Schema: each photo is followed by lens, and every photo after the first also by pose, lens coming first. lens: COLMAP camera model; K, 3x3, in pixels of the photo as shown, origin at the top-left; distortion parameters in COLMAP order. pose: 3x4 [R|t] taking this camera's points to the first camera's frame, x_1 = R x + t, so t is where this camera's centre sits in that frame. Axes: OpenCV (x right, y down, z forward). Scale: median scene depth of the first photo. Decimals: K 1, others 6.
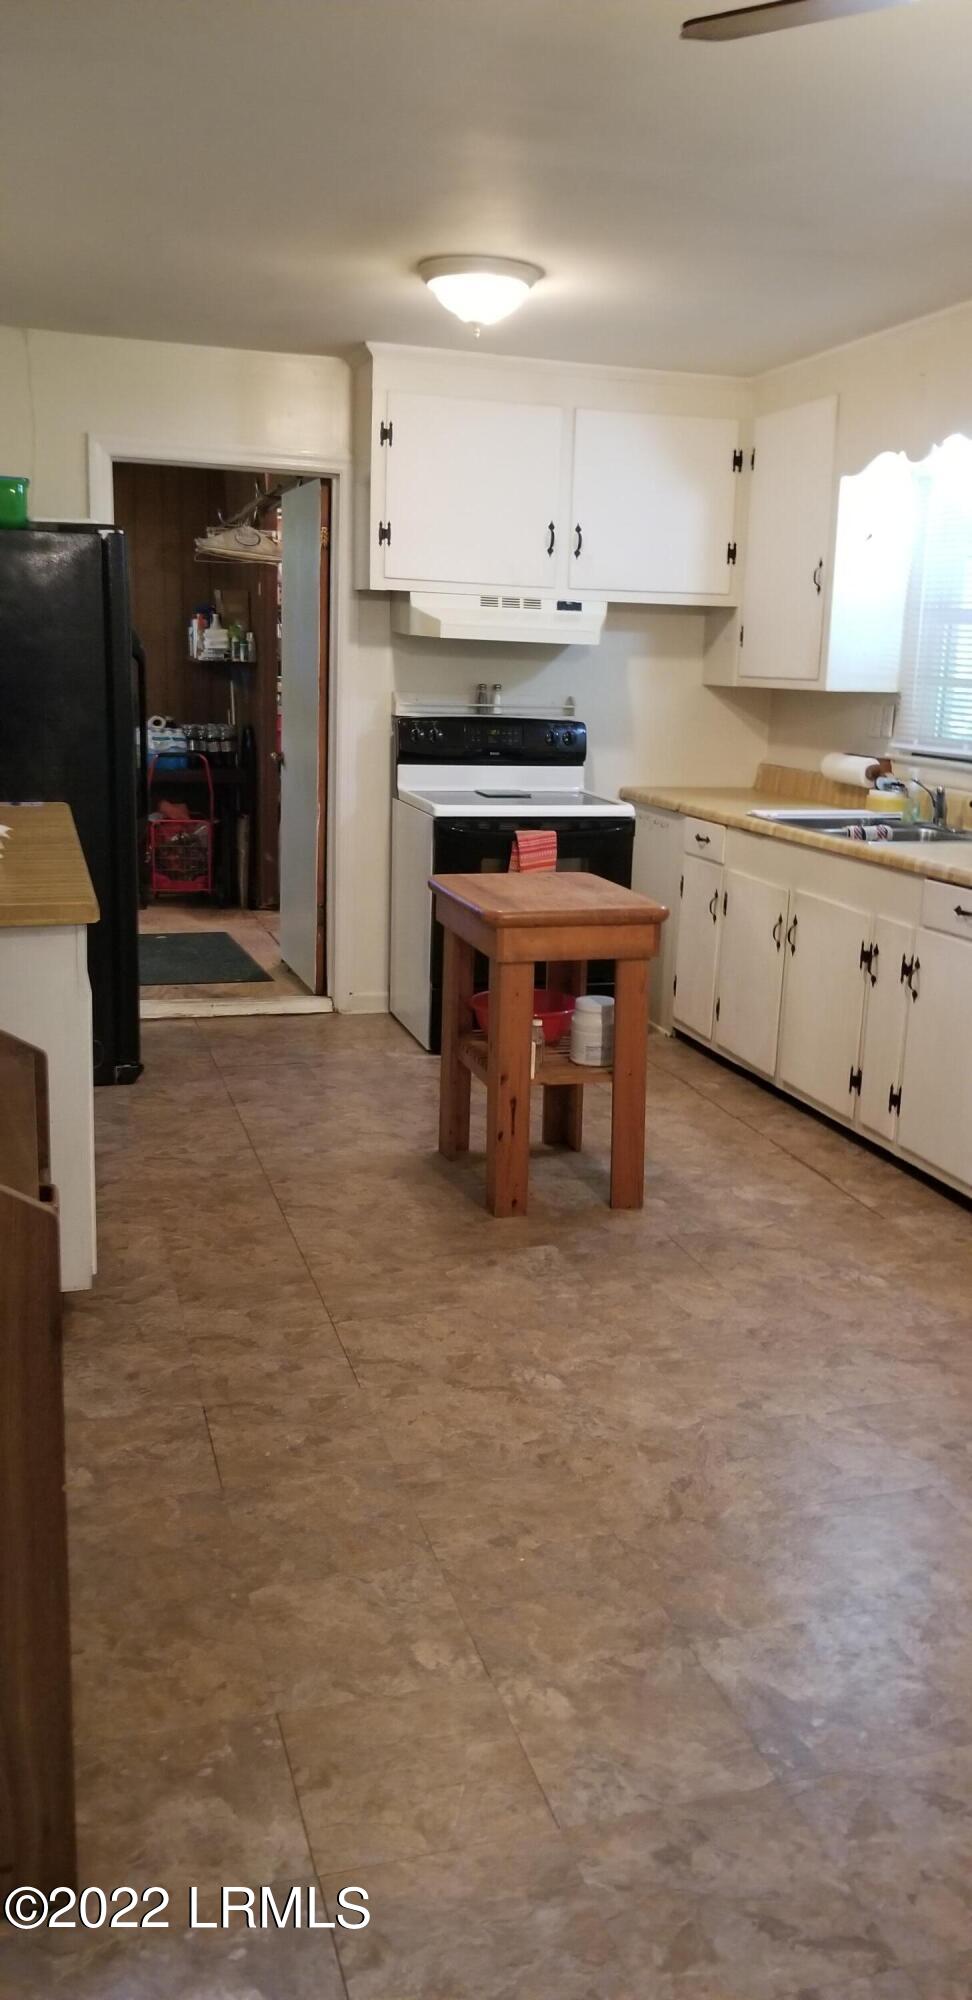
lens RADIAL K [[1550.6, 0, 519.2], [0, 1550.6, 991.6], [0, 0, 1]] dist [0.067213, -0.113442]
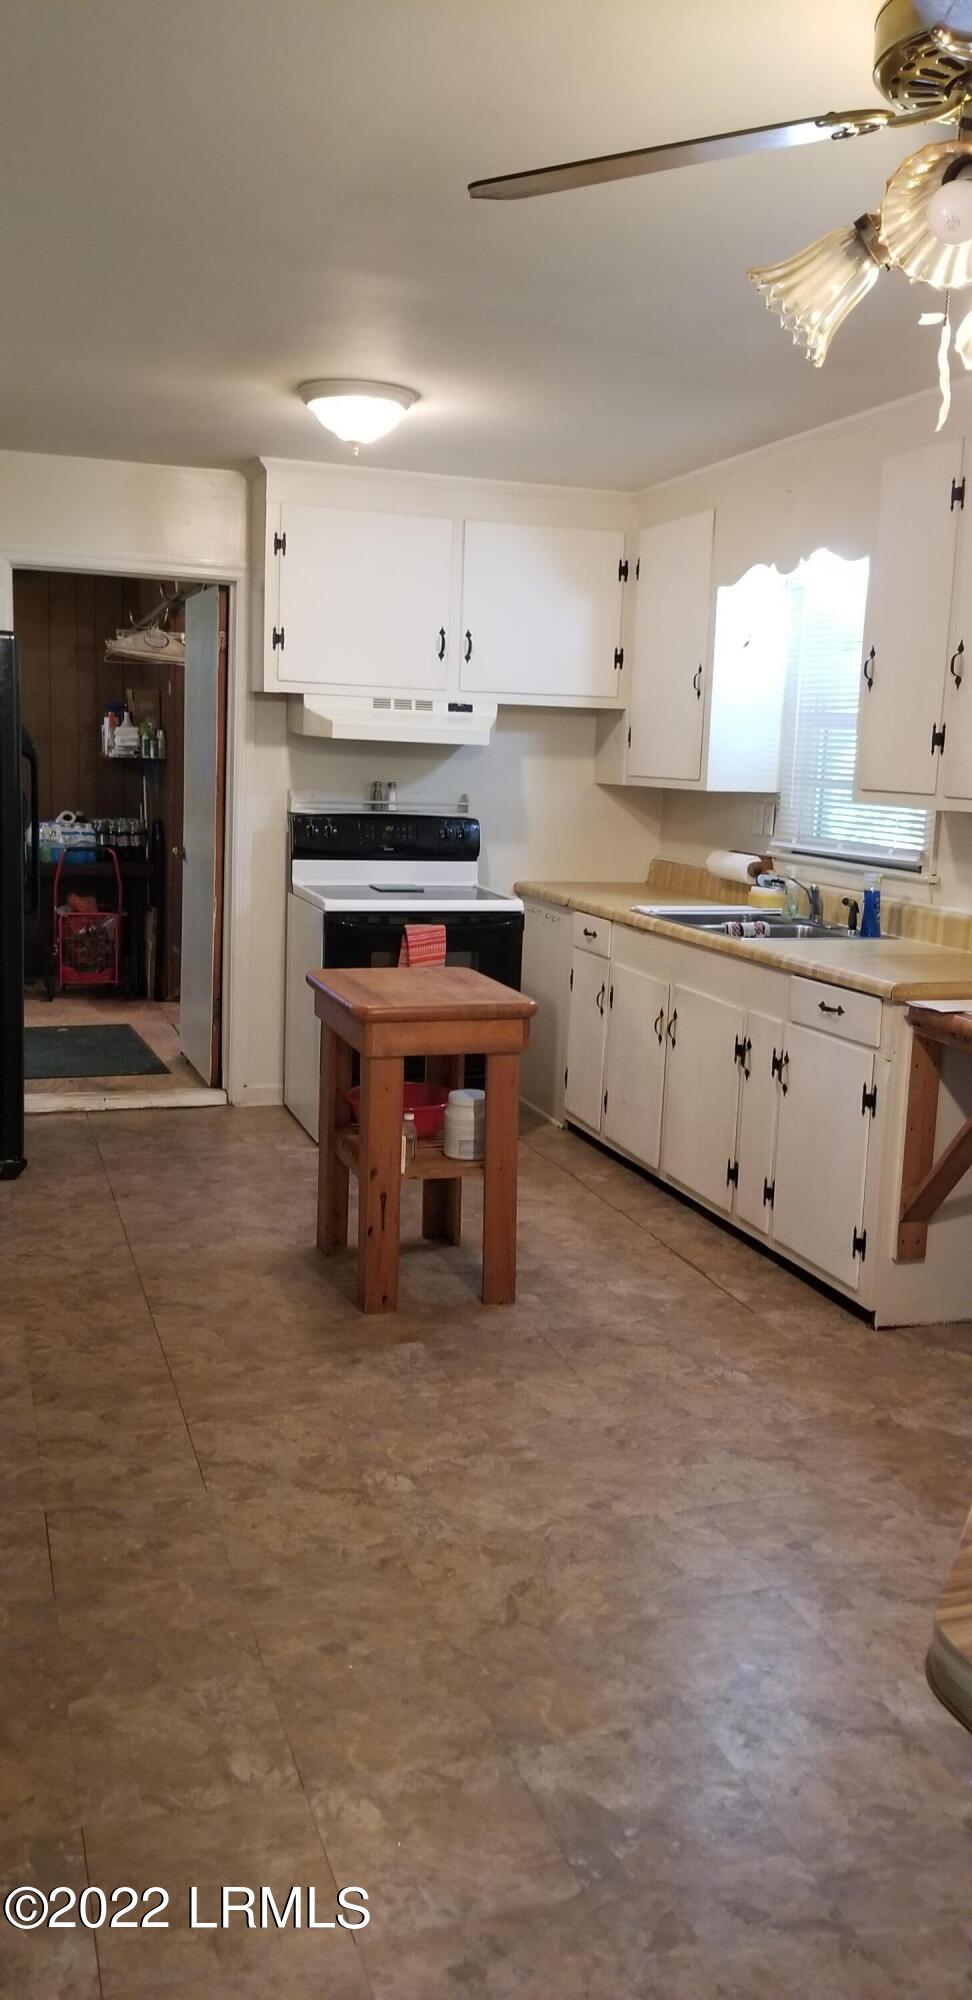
lens RADIAL K [[1550.6, 0, 487.7], [0, 1550.6, 969.1], [0, 0, 1]] dist [0.067213, -0.113442]
pose [[0.999812, 0.000125, 0.019397, 0.045753], [0.001249, 0.997489, -0.070814, -0.004973], [-0.019357, 0.070825, 0.997301, -0.015096]]
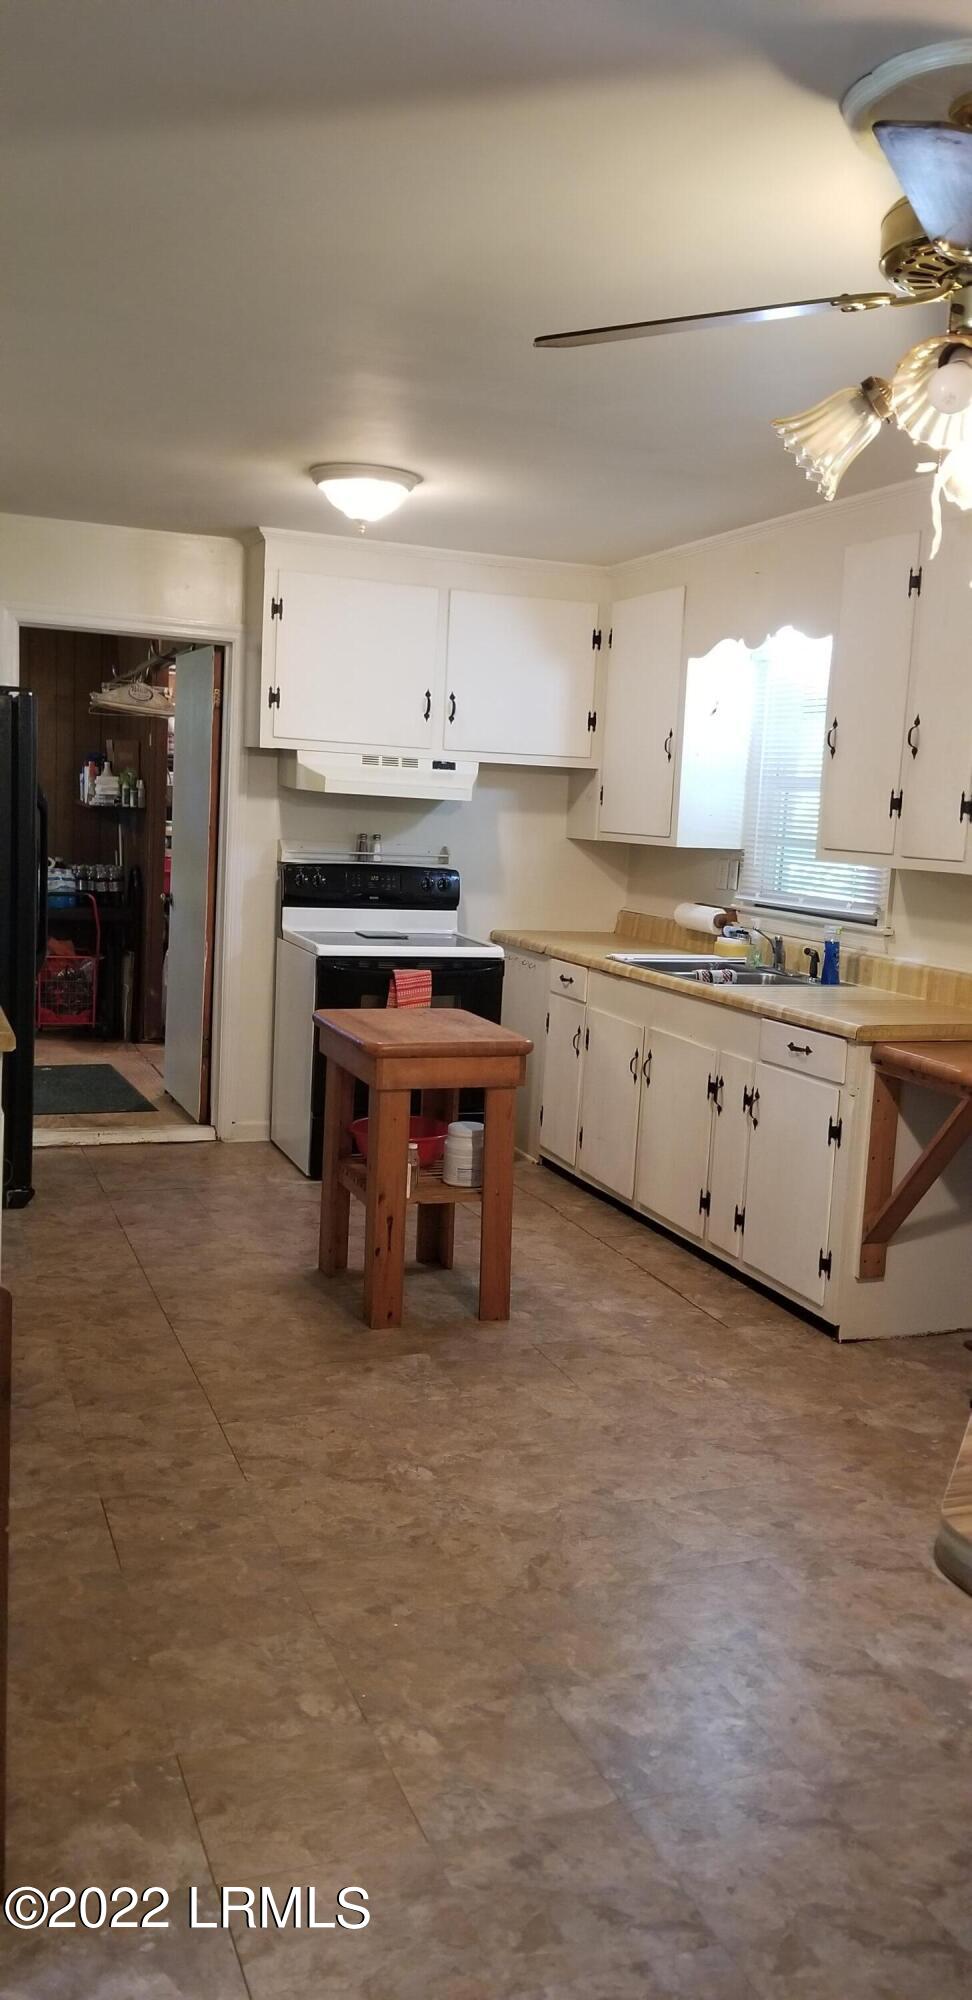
lens RADIAL K [[1550.6, 0, 496.0], [0, 1550.6, 990.0], [0, 0, 1]] dist [0.067213, -0.113442]
pose [[0.997741, 0.009370, 0.066527, -0.003487], [-0.003384, 0.995979, -0.089518, 0.008279], [-0.067098, 0.089090, 0.993761, -0.100240]]
